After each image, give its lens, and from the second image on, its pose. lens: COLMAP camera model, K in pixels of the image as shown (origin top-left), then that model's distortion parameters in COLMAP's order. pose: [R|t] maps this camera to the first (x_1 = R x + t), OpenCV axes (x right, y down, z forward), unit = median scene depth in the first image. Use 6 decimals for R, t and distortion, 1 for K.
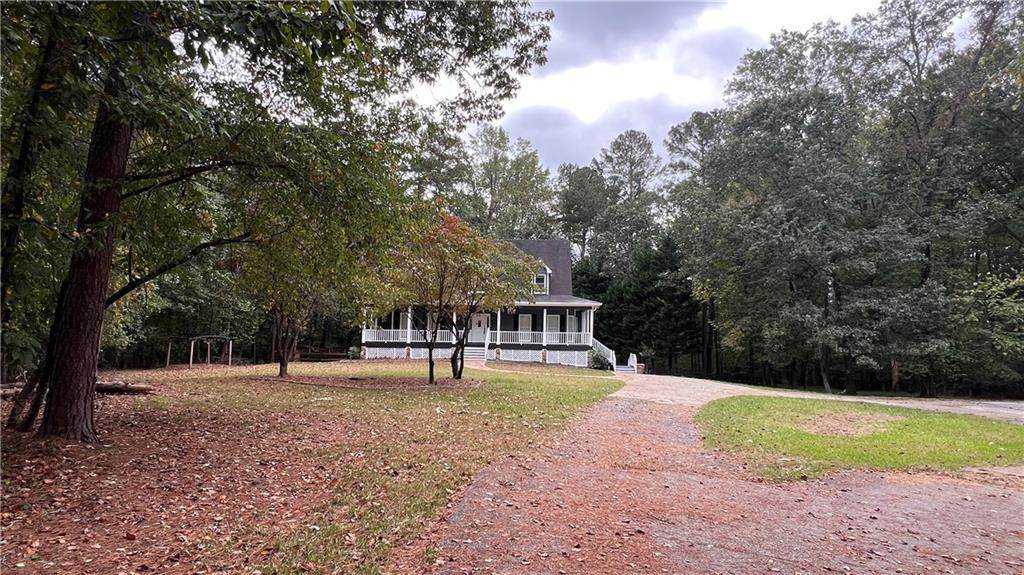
lens RADIAL K [[556.4, 0, 511.3], [0, 556.4, 284.6], [0, 0, 1]] dist [0.000113, -0.001036]
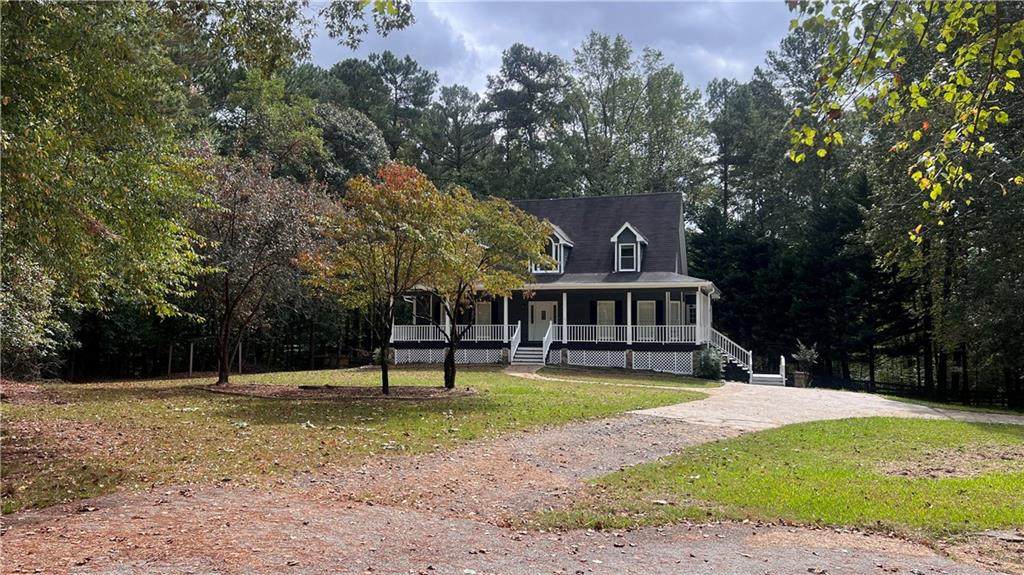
lens RADIAL K [[765.4, 0, 512.0], [0, 765.4, 287.5], [0, 0, 1]] dist [0.072952, -0.001797]
pose [[0.970172, -0.026149, -0.241004, 0.143441], [0.033261, 0.999122, 0.025491, 0.007630], [0.240126, -0.032747, 0.970189, 0.025046]]
